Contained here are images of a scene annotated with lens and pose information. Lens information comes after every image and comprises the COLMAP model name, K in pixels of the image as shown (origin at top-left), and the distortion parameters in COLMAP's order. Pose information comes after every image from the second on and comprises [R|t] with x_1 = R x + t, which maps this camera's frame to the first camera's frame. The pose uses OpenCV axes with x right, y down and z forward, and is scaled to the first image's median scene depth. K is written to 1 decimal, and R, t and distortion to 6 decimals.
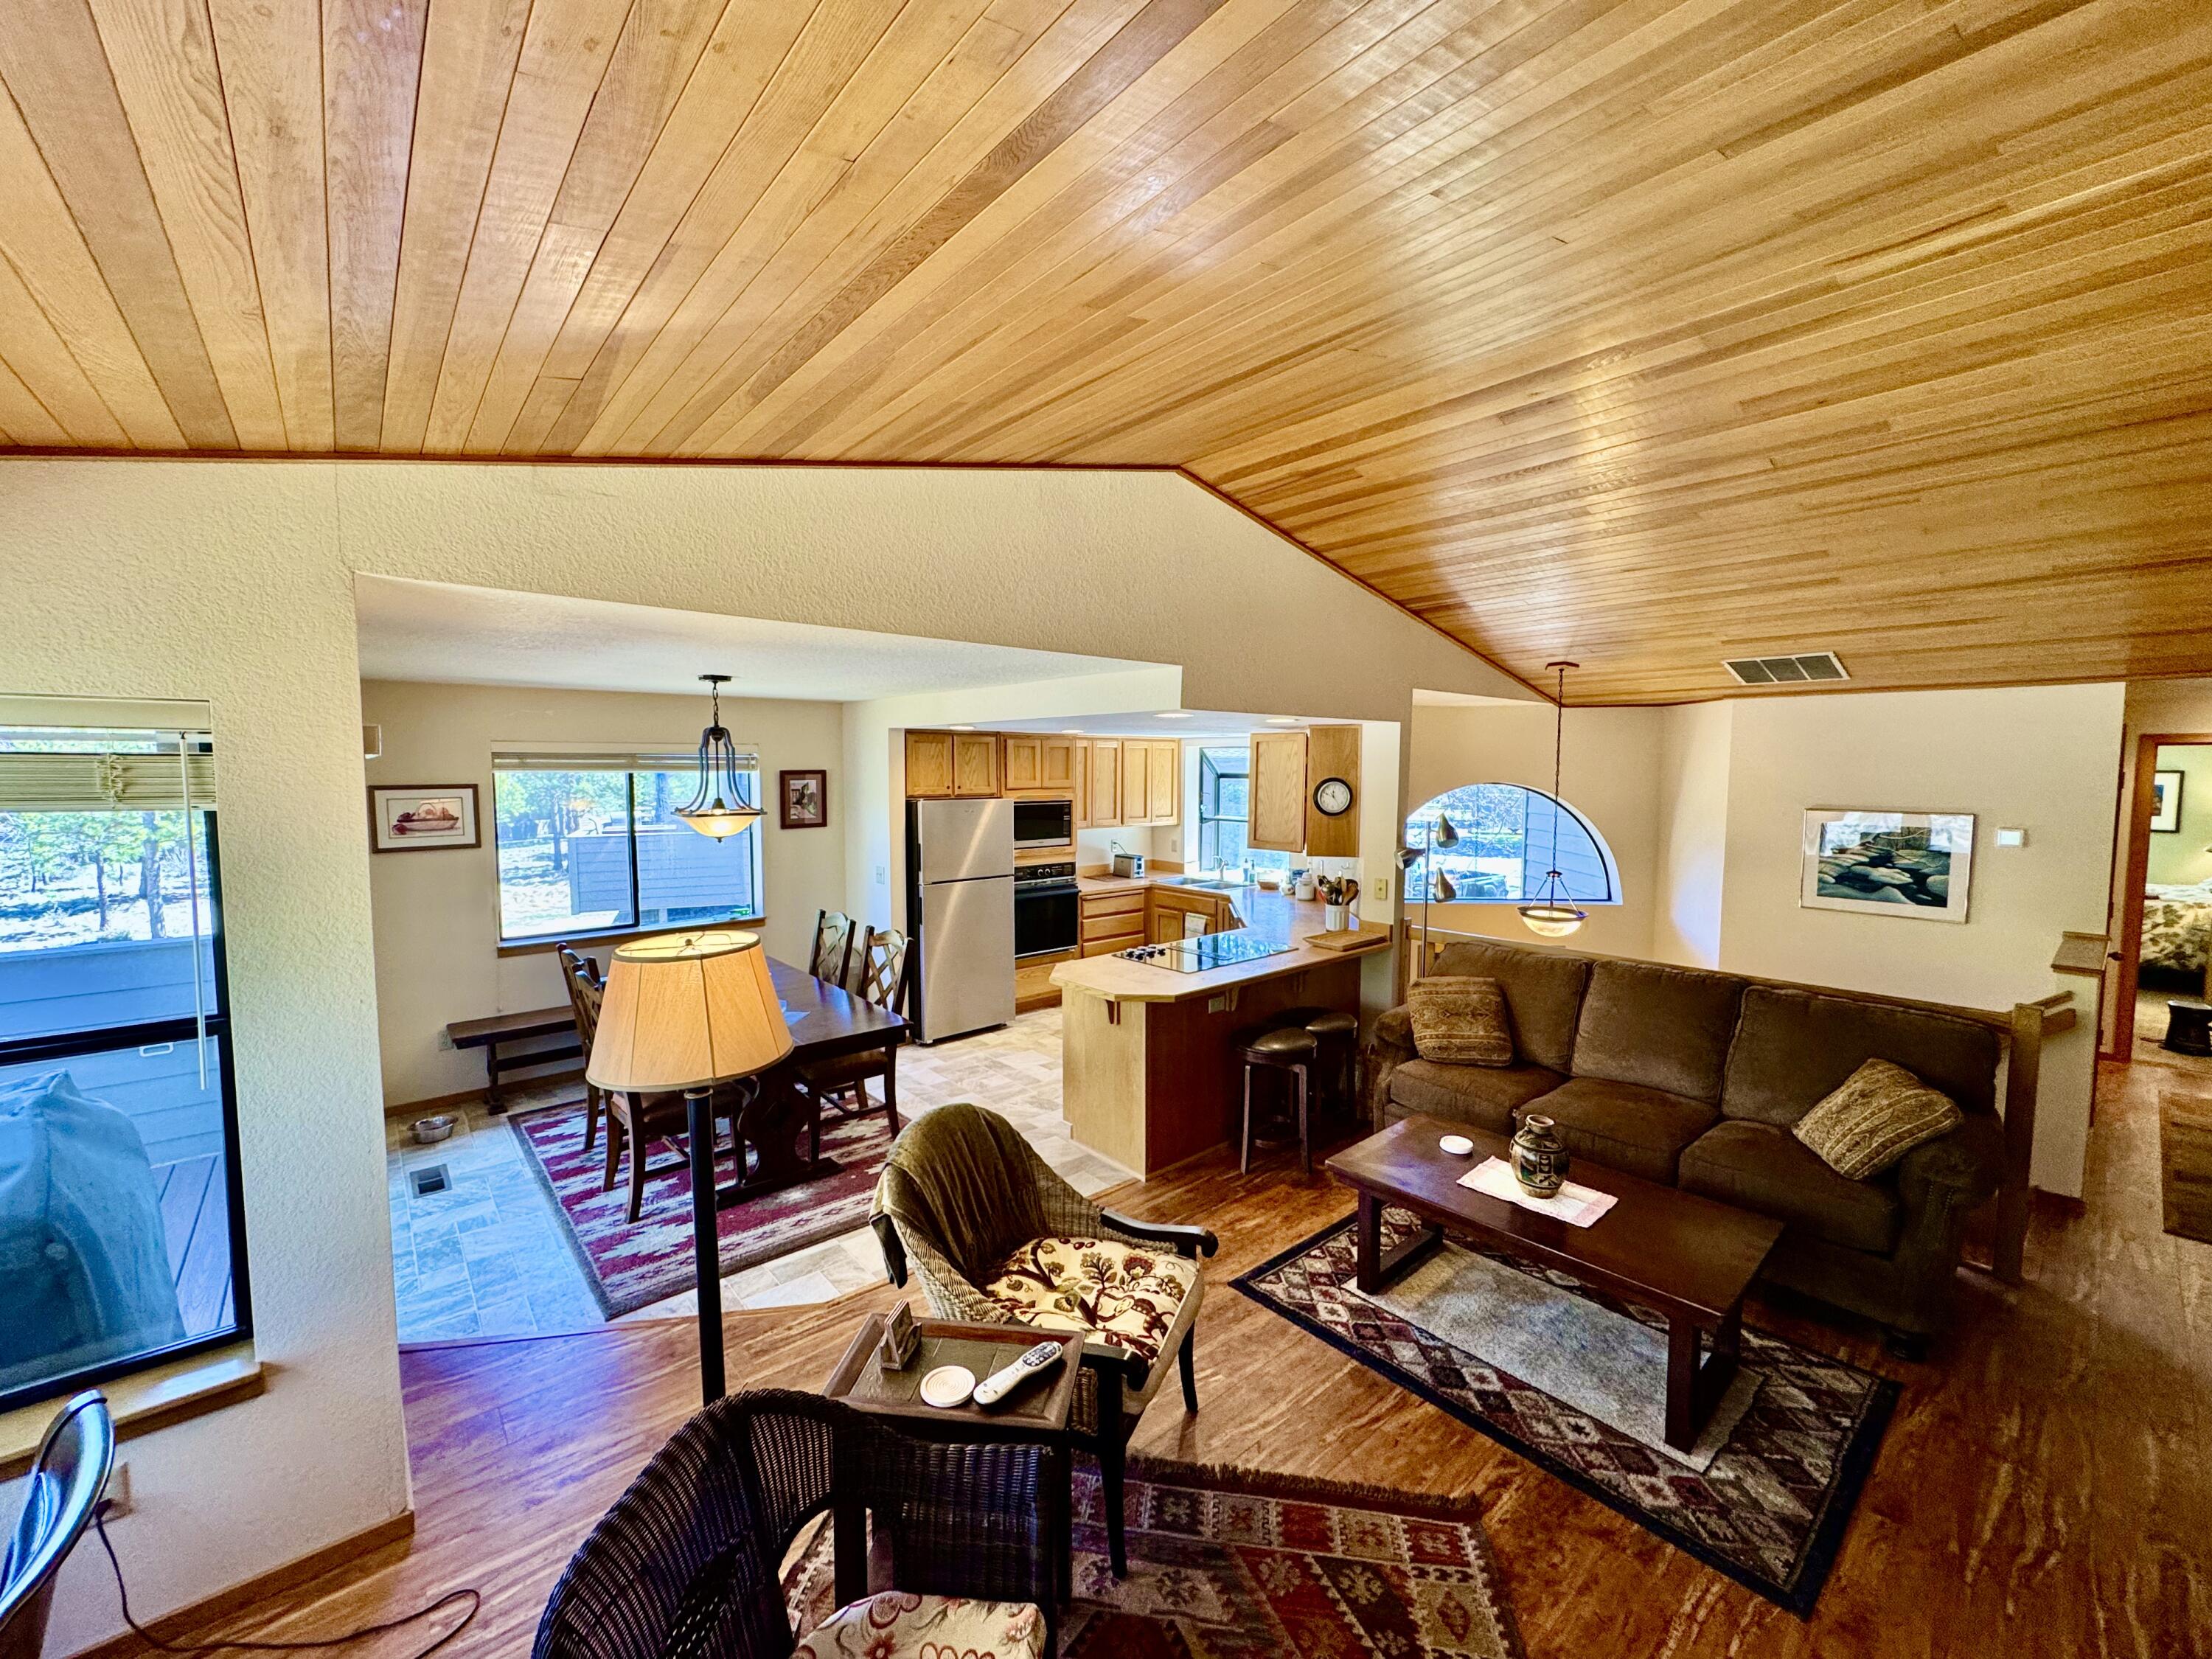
lens RADIAL K [[894.3, 0, 1103.0], [0, 894.3, 834.5], [0, 0, 1]] dist [-0.001357, -0.000150]
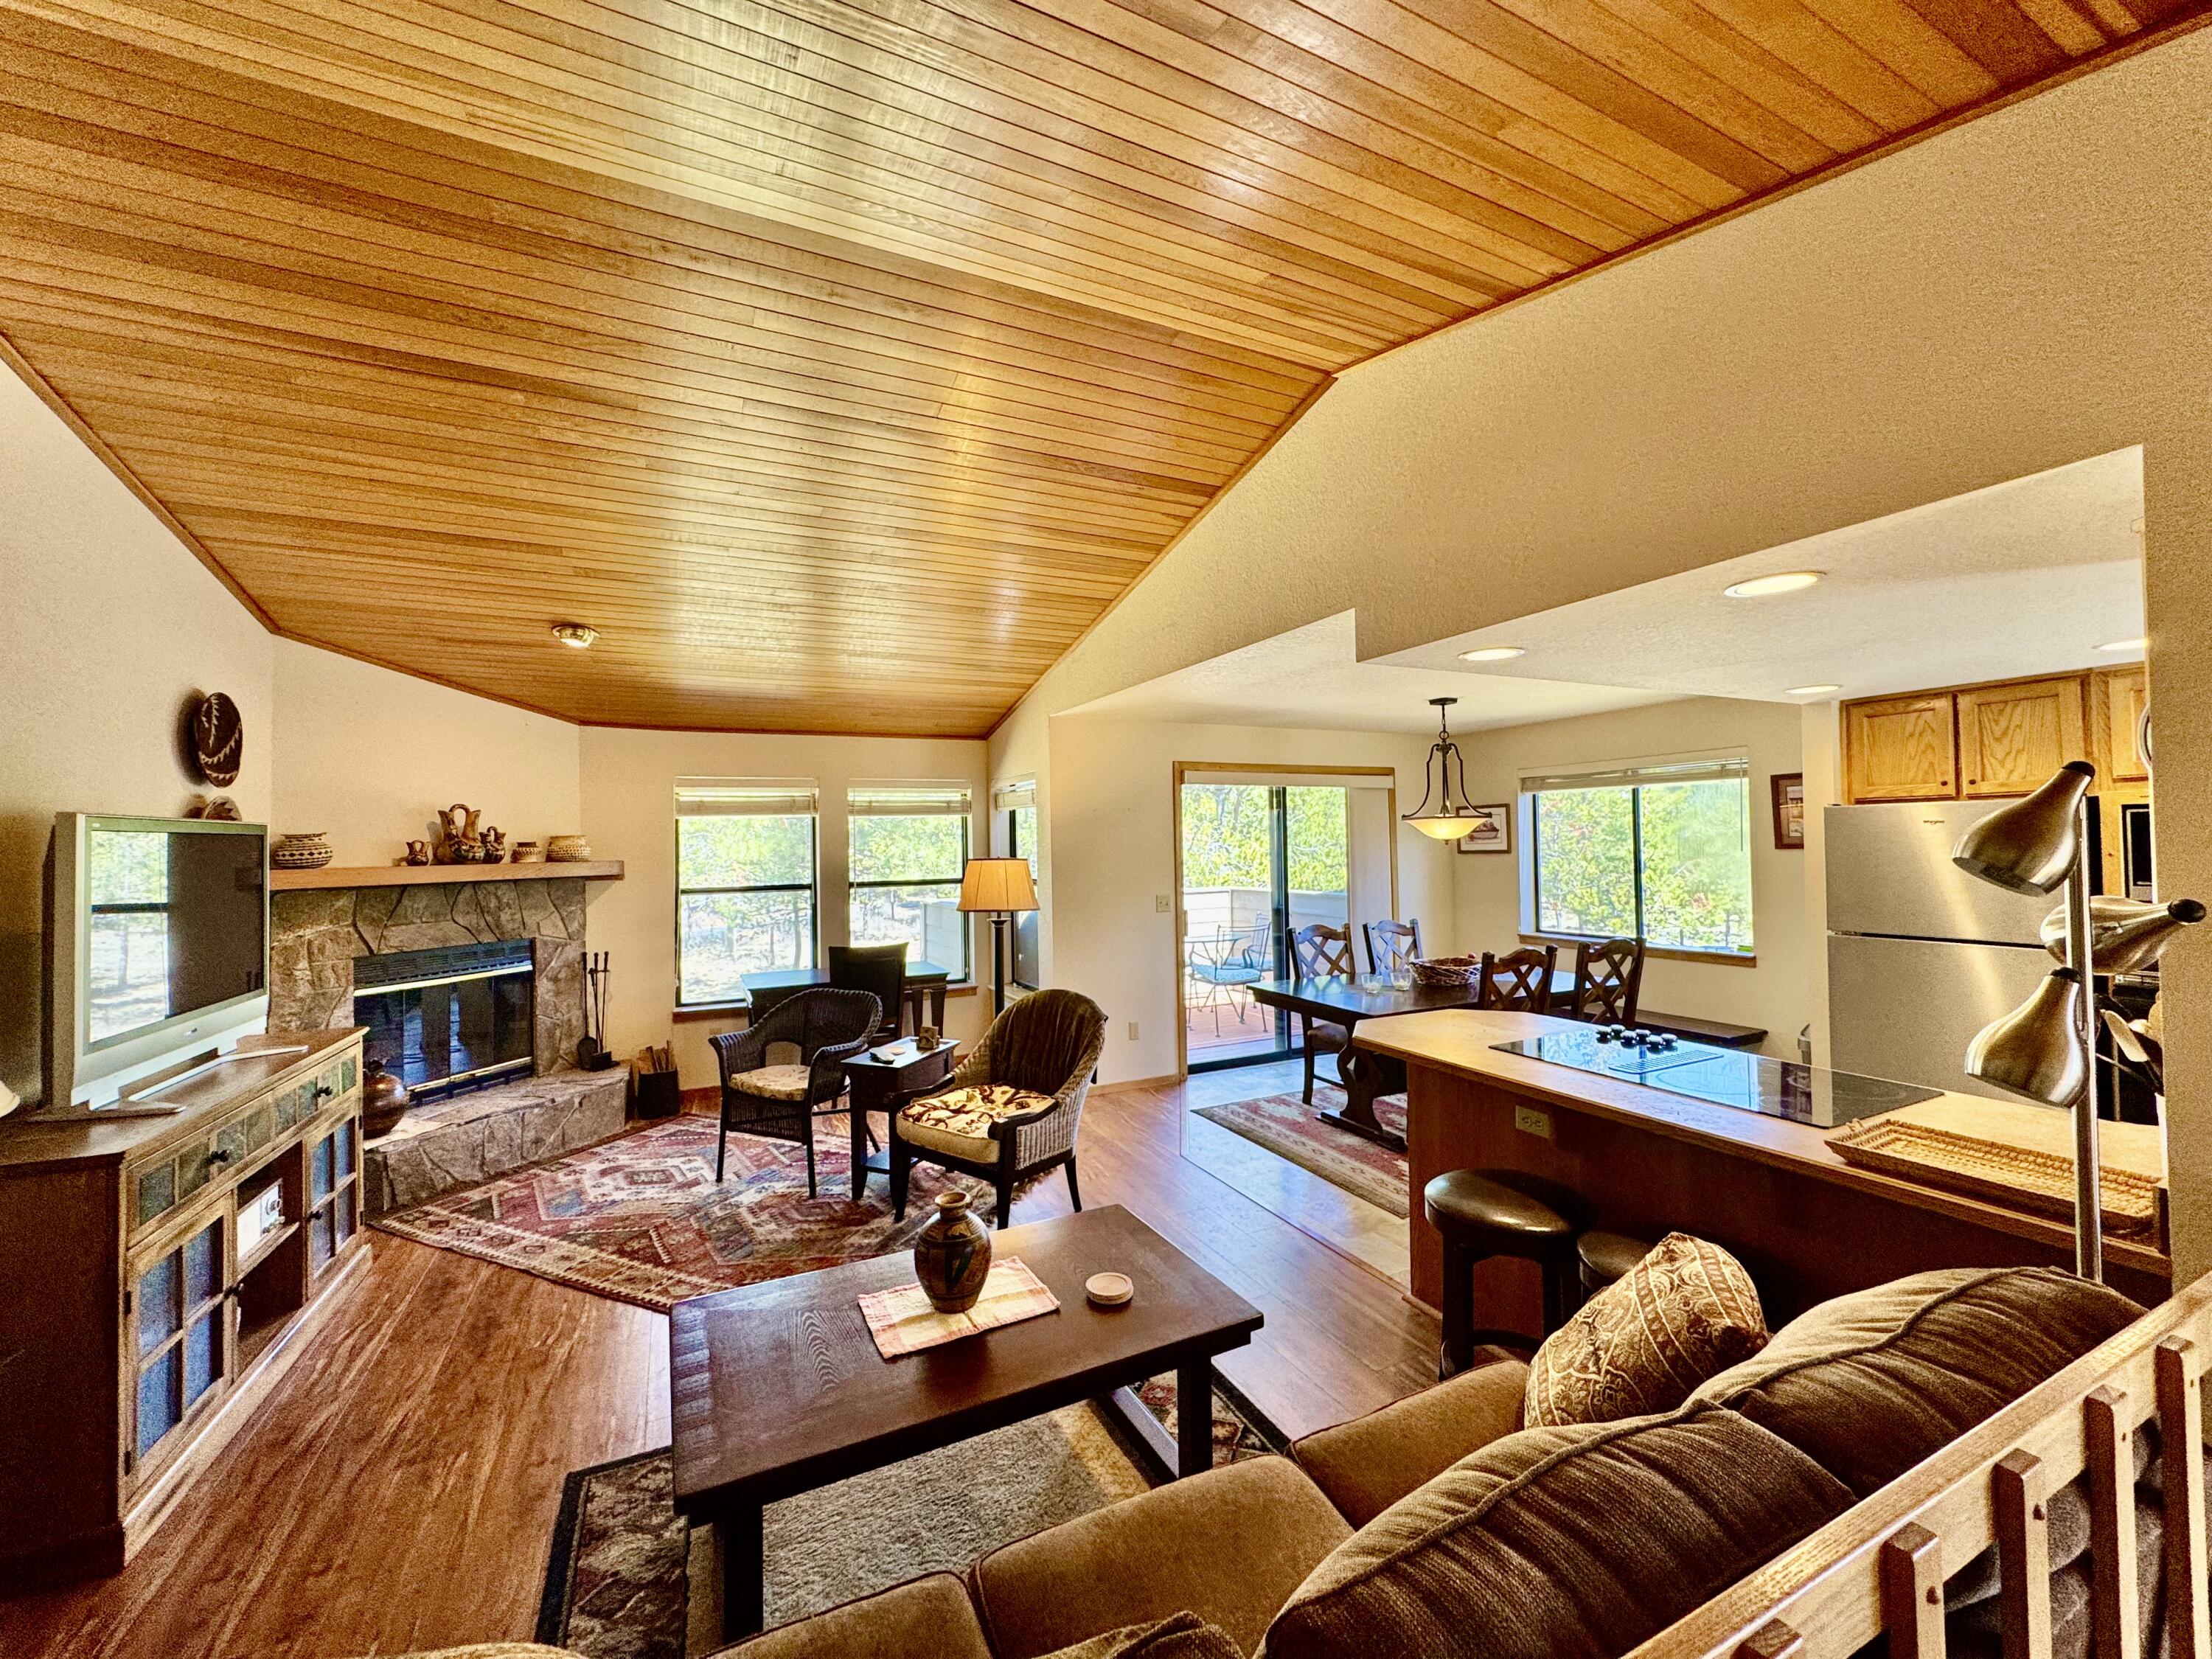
lens RADIAL K [[894.3, 0, 1103.0], [0, 894.3, 834.5], [0, 0, 1]] dist [-0.001357, -0.000150]
pose [[-0.253979, -0.008348, -0.967174, 0.811128], [-0.055664, 0.998432, 0.005999, 0.015734], [0.965607, 0.055360, -0.254045, 0.877659]]
